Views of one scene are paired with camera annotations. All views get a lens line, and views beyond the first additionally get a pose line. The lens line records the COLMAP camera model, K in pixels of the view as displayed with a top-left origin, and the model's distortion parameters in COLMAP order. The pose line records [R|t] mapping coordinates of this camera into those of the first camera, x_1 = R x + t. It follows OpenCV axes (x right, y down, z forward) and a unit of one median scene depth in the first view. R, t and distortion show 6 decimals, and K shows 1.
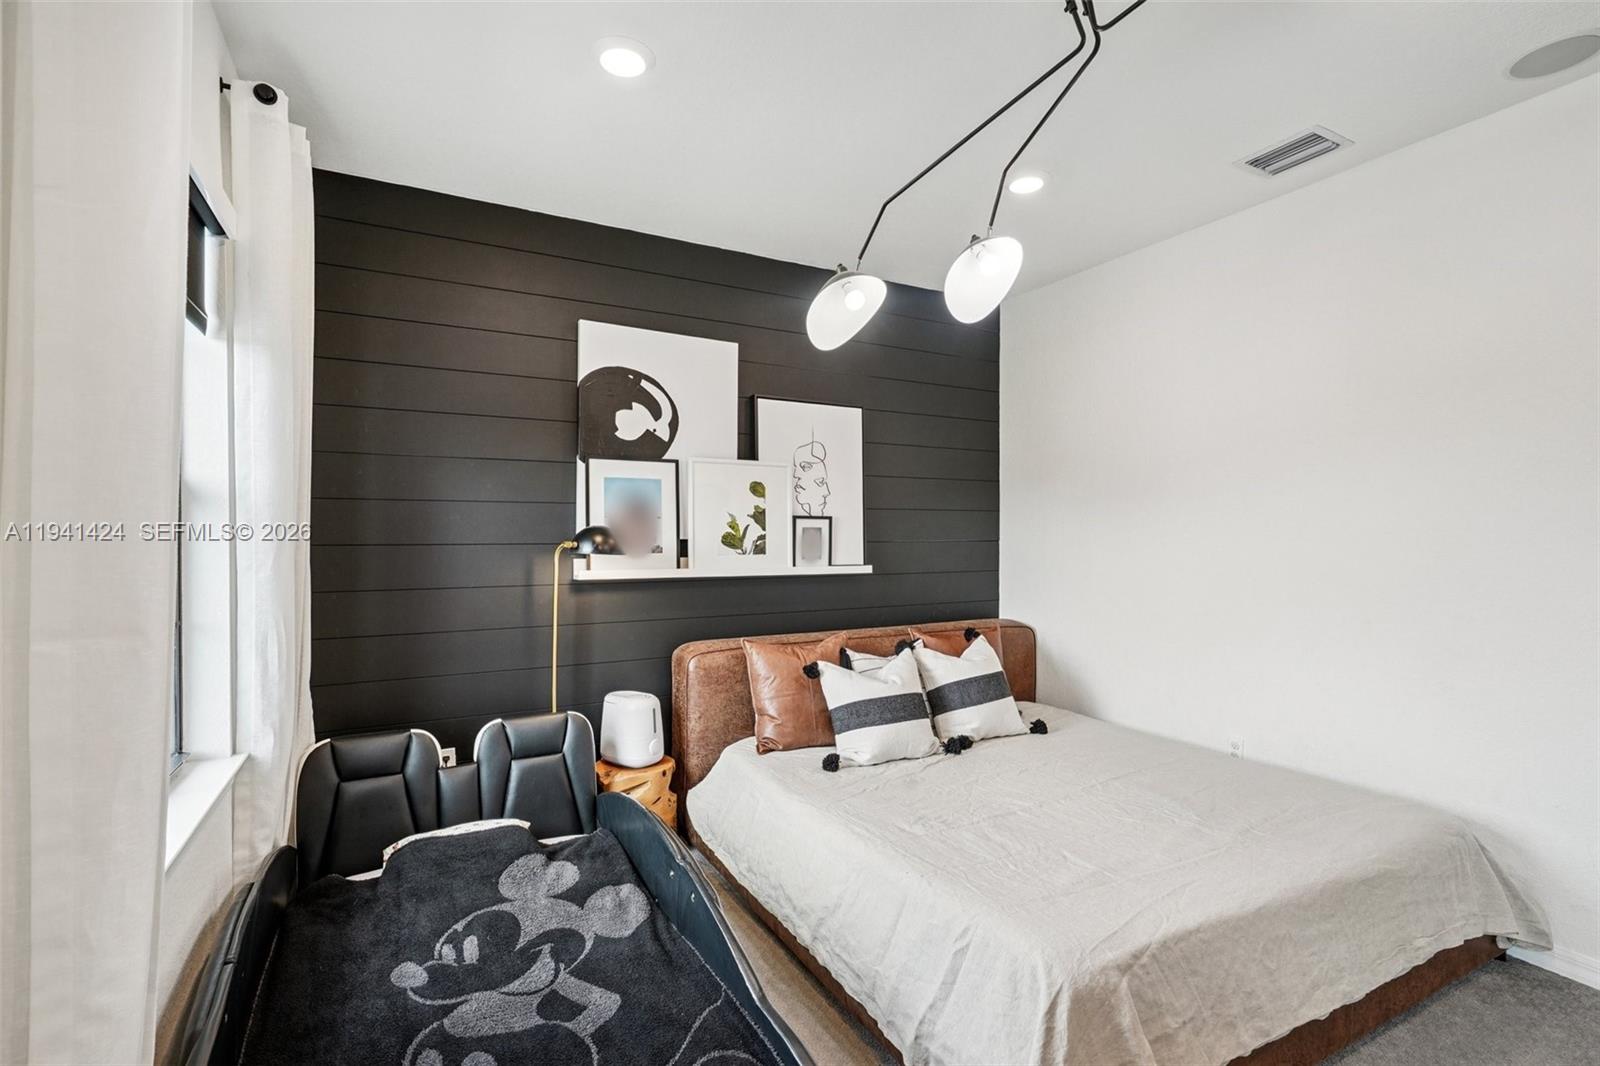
lens RADIAL K [[734.1, 0, 795.5], [0, 734.1, 542.1], [0, 0, 1]] dist [-0.013468, 0.007202]
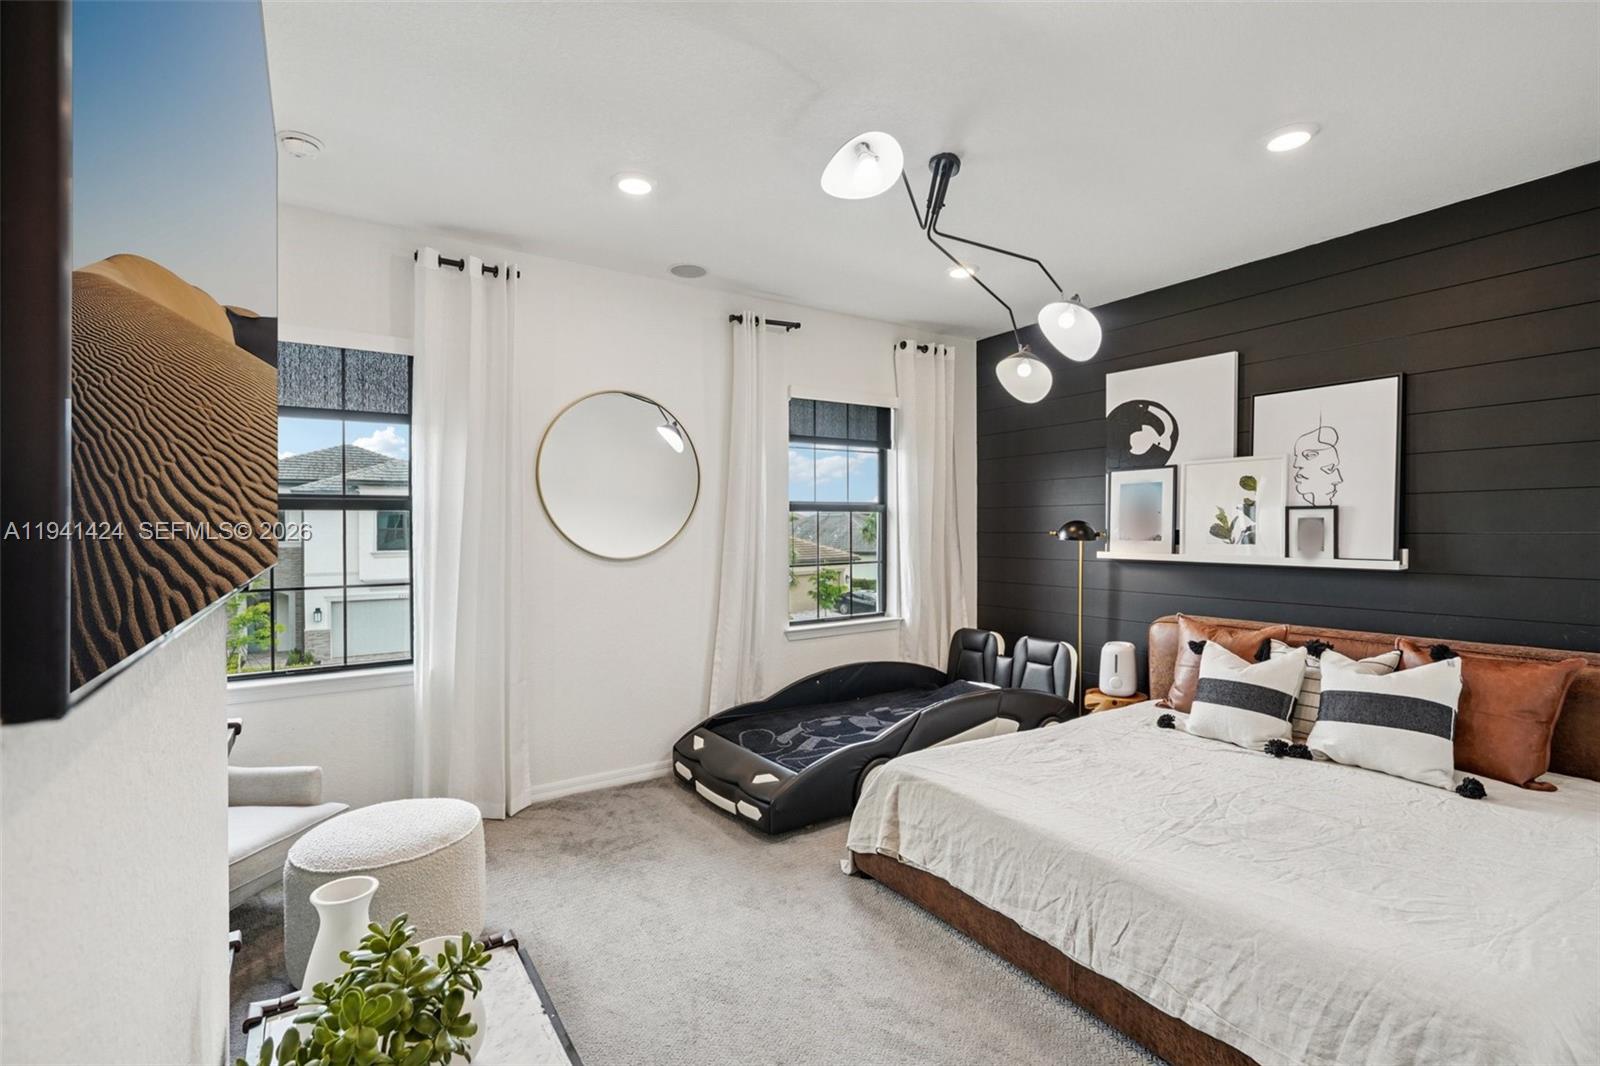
lens RADIAL K [[734.1, 0, 799.7], [0, 734.1, 529.8], [0, 0, 1]] dist [-0.013468, 0.007202]
pose [[0.090745, 0.003551, -0.995868, 0.967281], [-0.000430, 0.999994, 0.003527, -0.007817], [0.995874, 0.000108, 0.090746, 0.258855]]
